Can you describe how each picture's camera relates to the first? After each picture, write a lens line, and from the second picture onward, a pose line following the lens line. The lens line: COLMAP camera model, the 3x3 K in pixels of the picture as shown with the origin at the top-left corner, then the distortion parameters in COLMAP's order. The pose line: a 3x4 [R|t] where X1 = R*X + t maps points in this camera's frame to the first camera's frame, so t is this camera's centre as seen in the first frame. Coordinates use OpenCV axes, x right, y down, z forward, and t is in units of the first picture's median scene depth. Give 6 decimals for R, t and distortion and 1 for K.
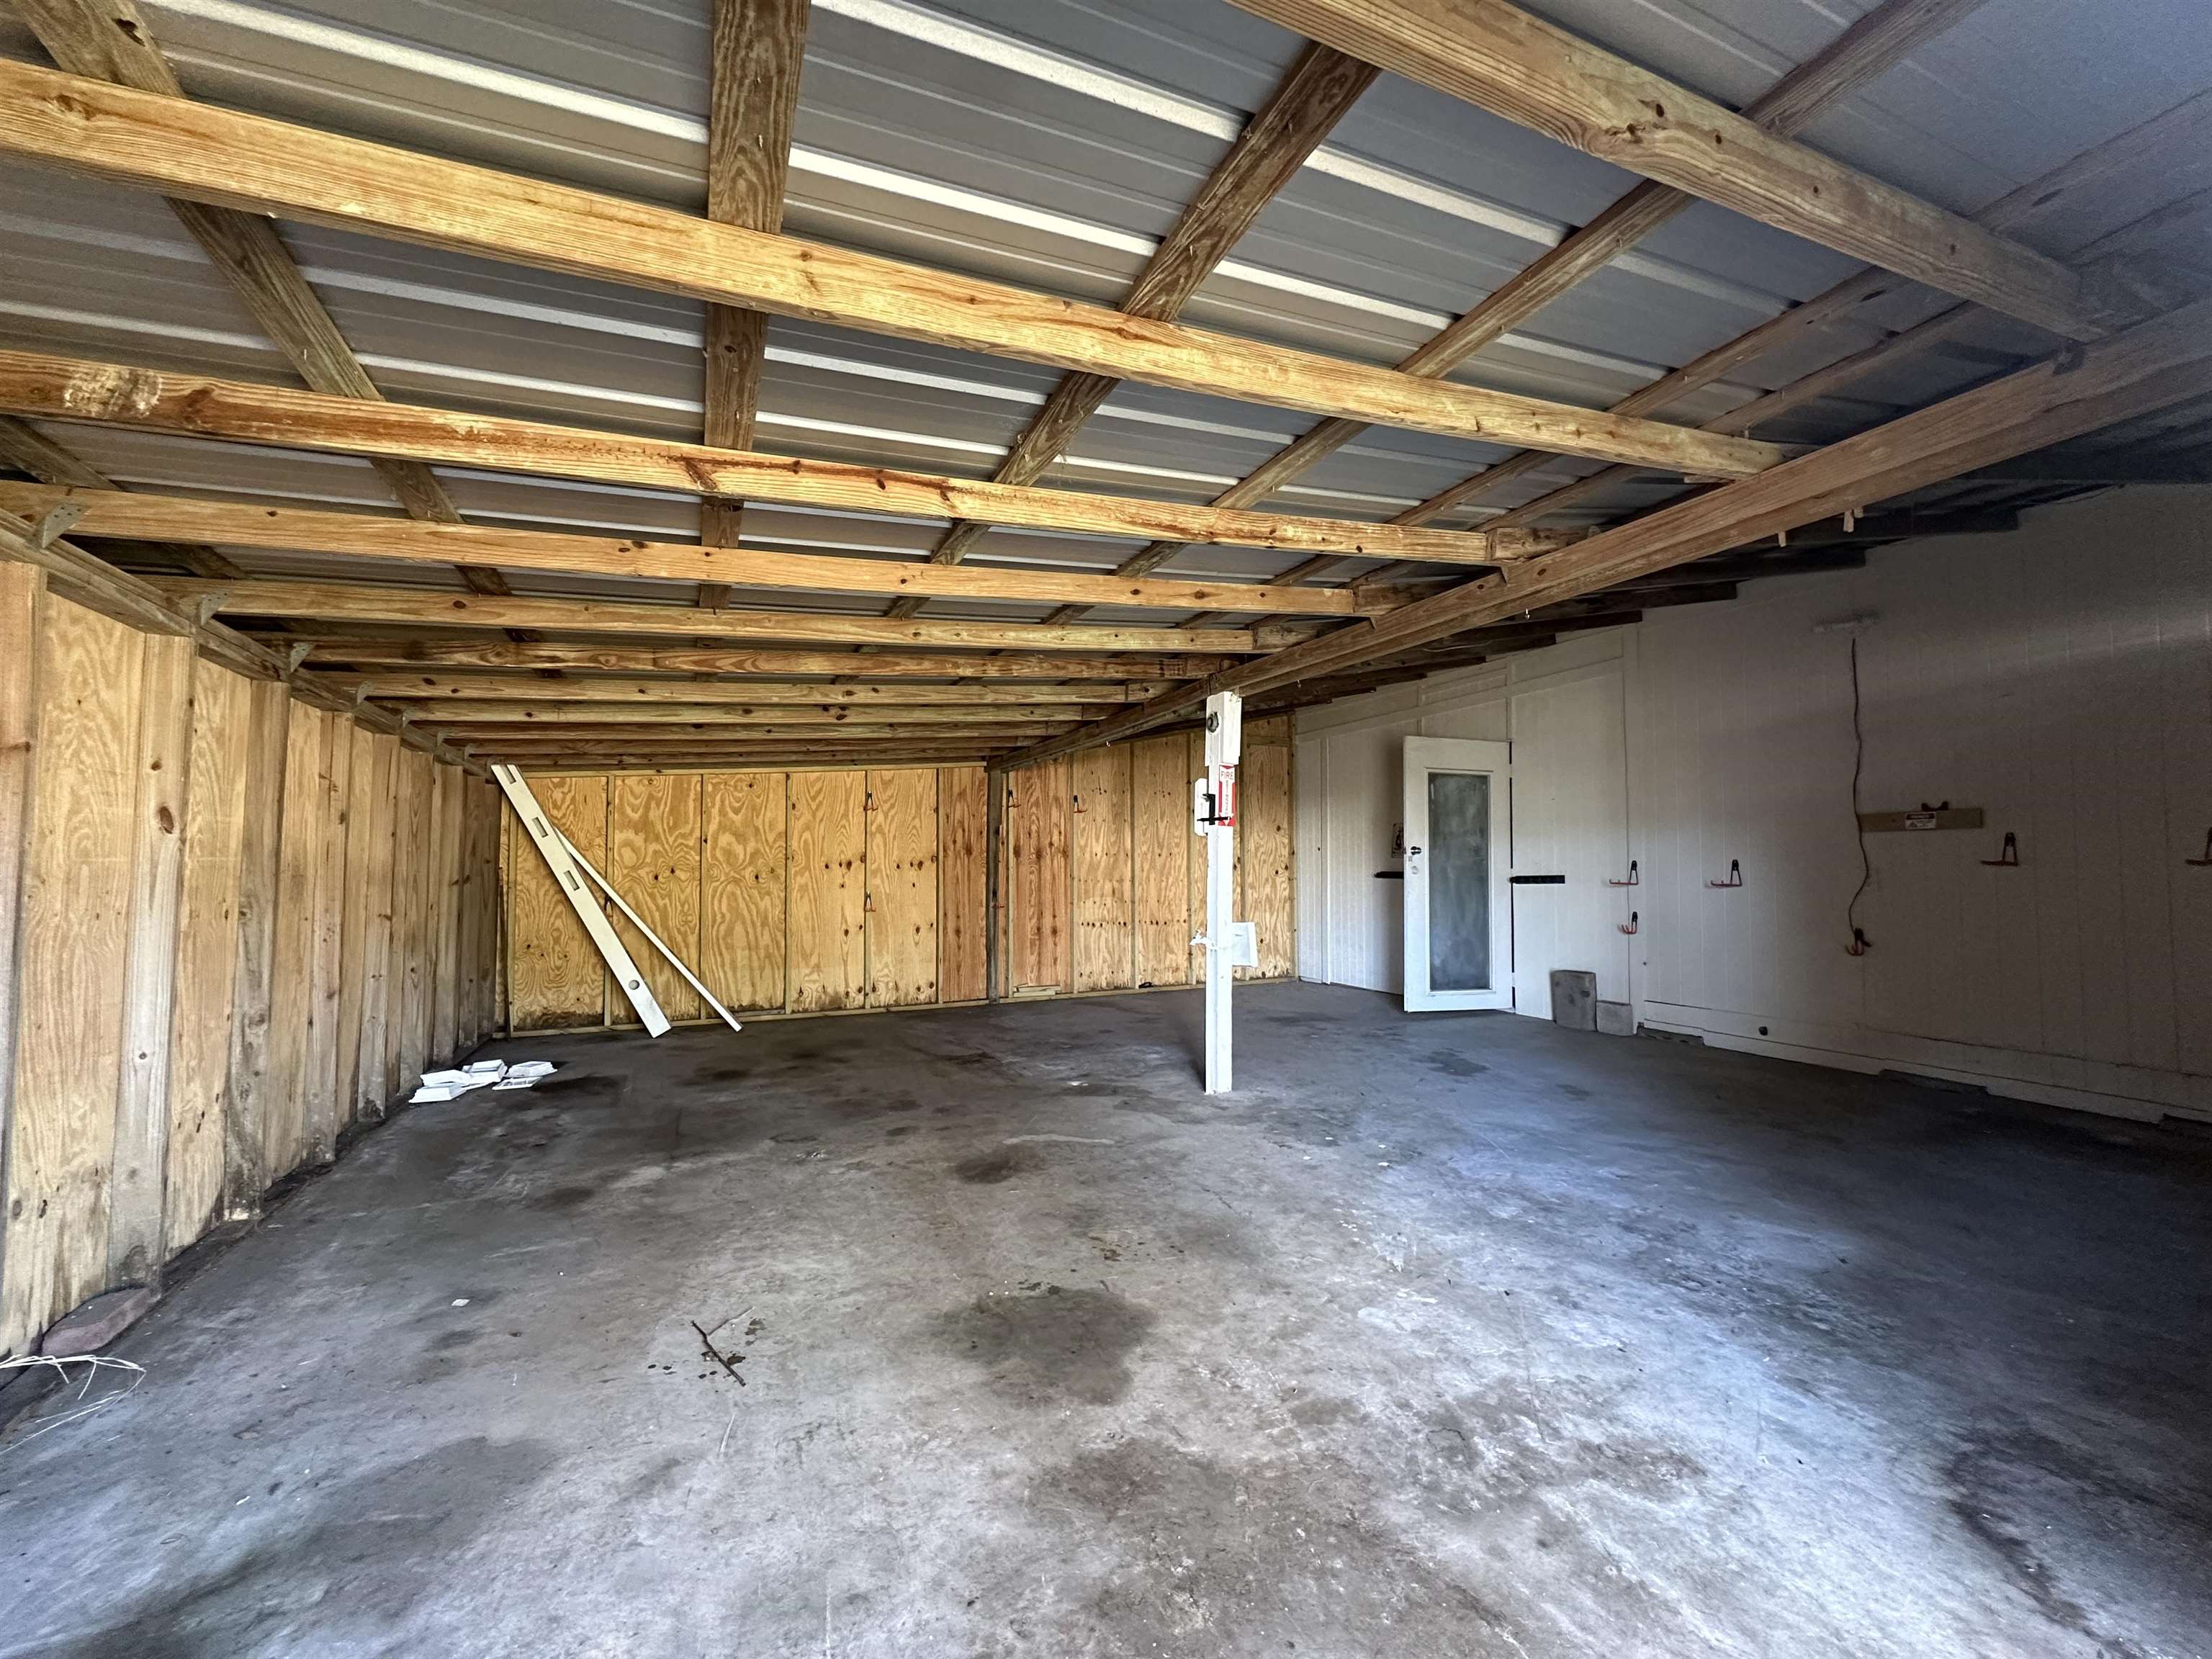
lens RADIAL K [[878.6, 0, 1106.0], [0, 878.6, 829.5], [0, 0, 1]] dist [-0.002851, 0.000595]
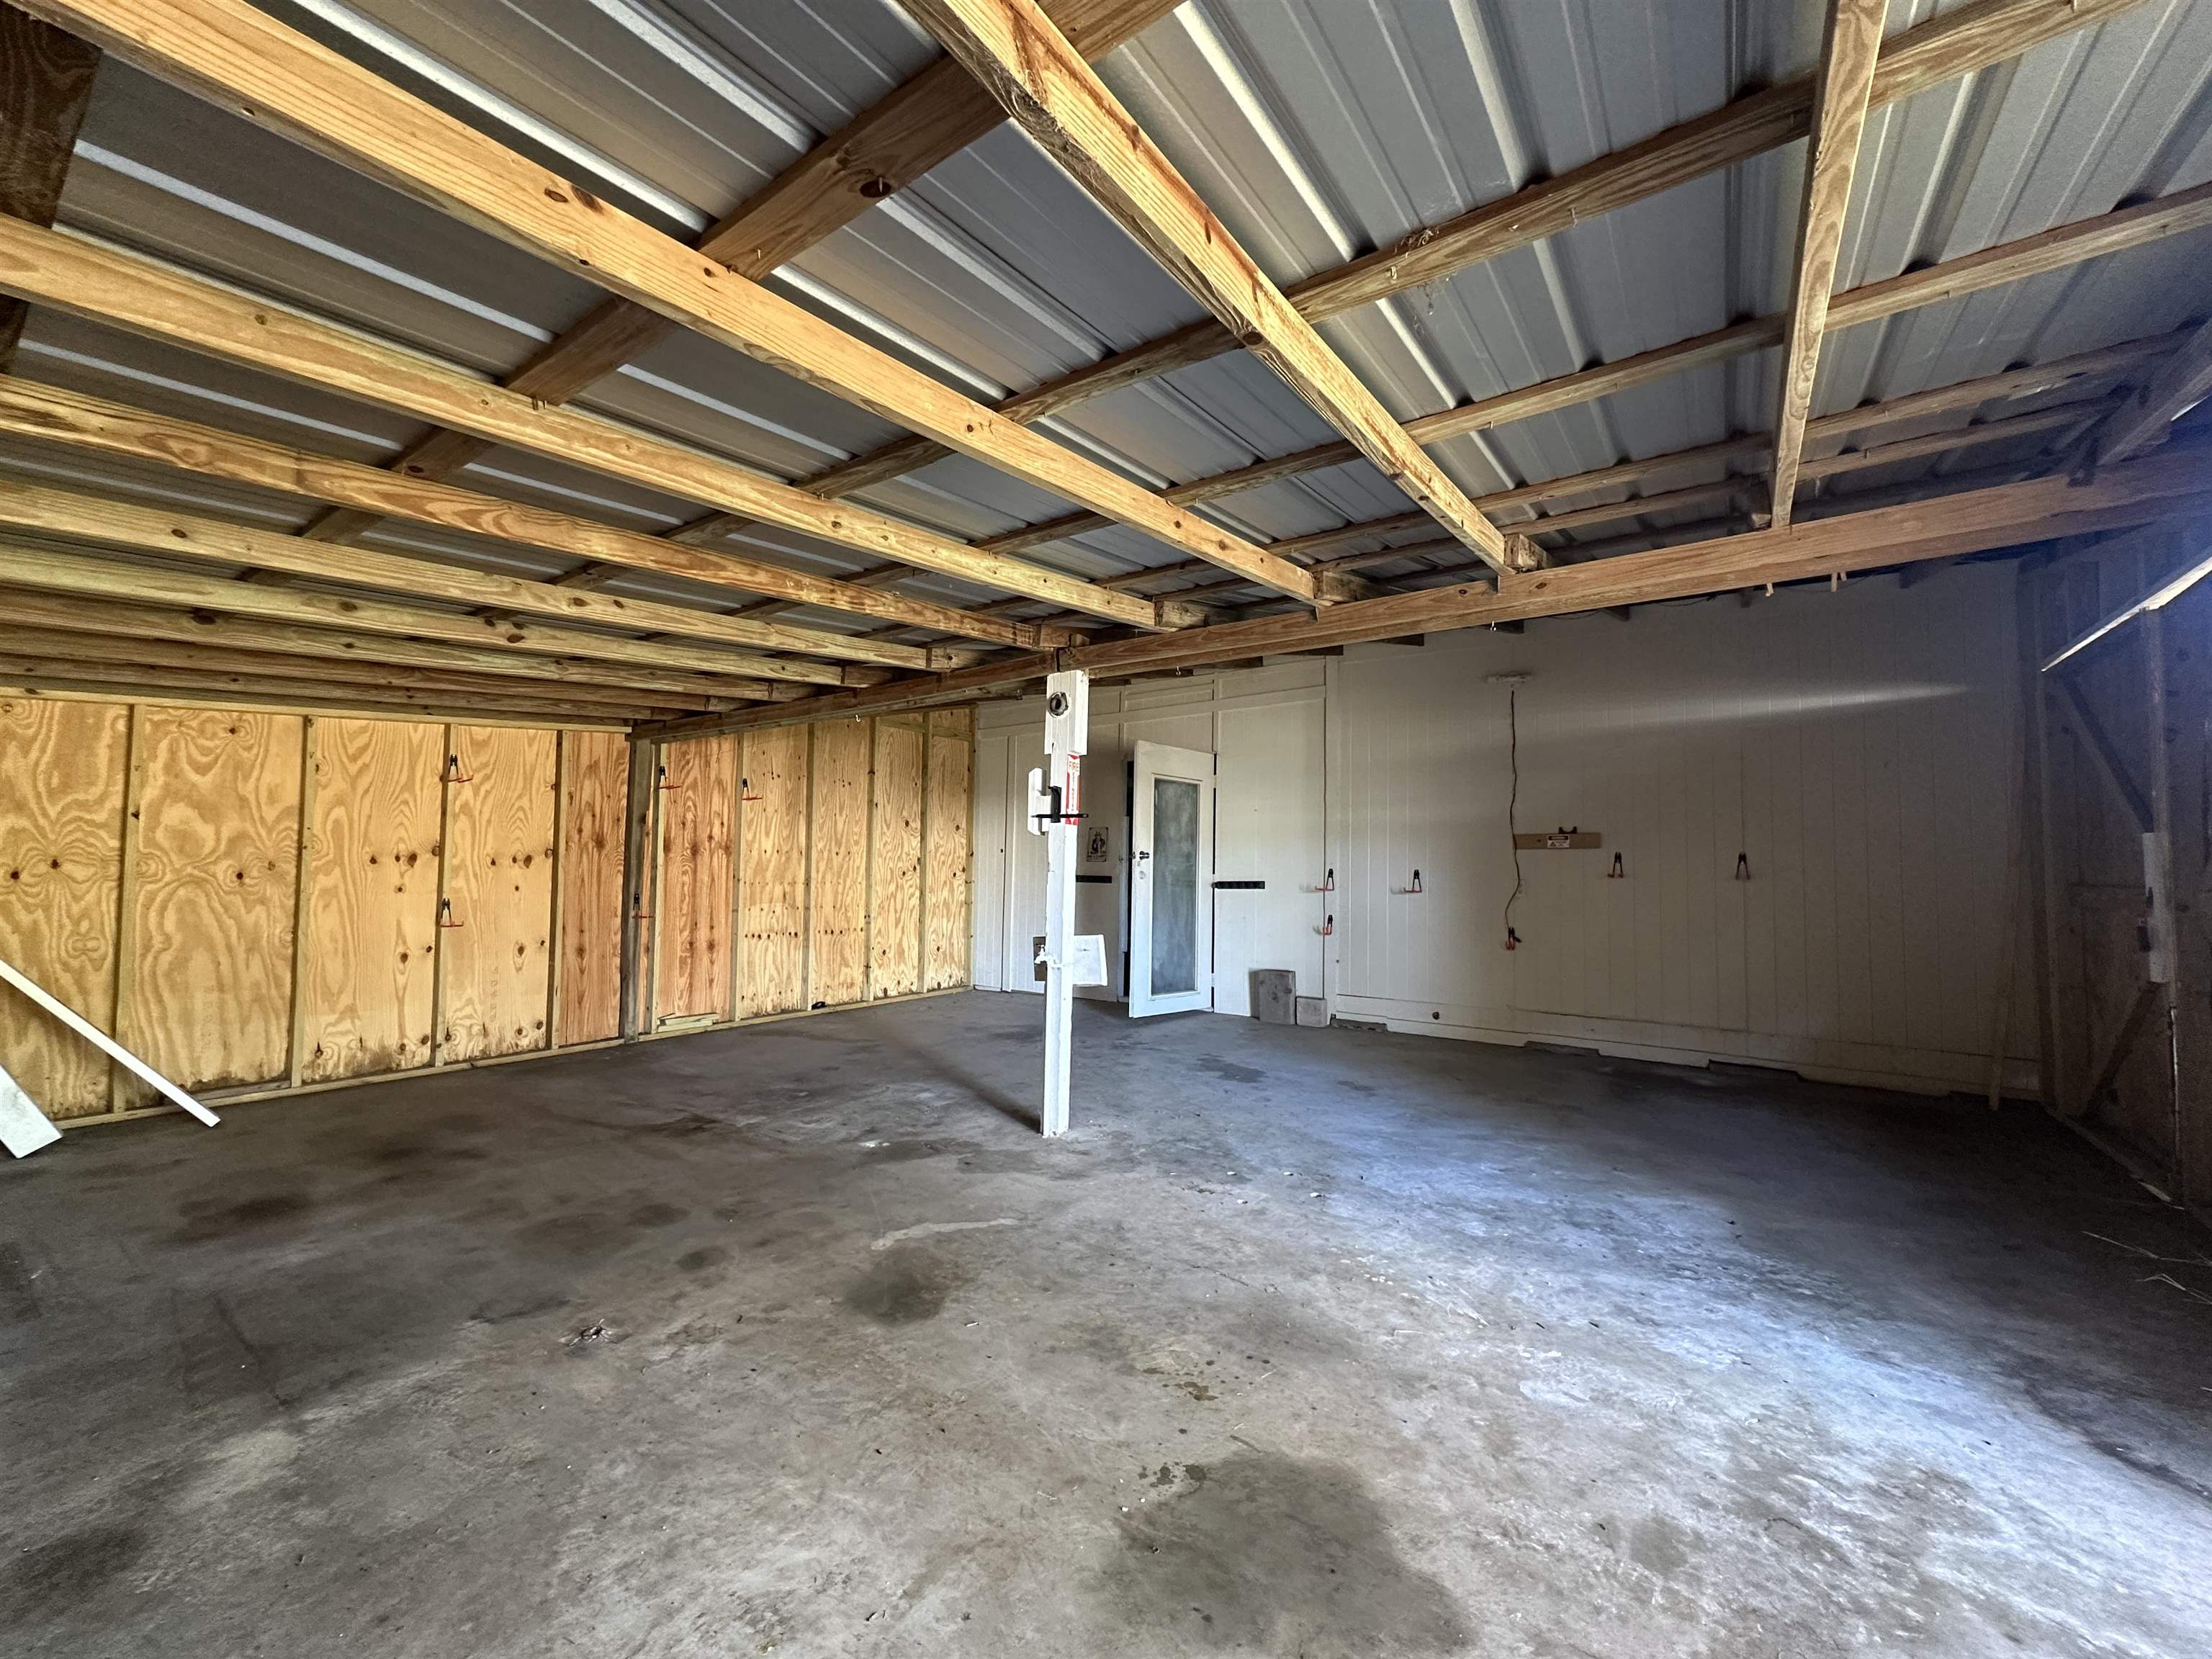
lens RADIAL K [[878.6, 0, 1106.0], [0, 878.6, 829.5], [0, 0, 1]] dist [-0.002851, 0.000595]
pose [[0.870560, 0.035240, 0.490799, -0.260412], [-0.035201, 0.999337, -0.009316, 0.007733], [-0.490802, -0.009167, 0.871223, 0.225324]]
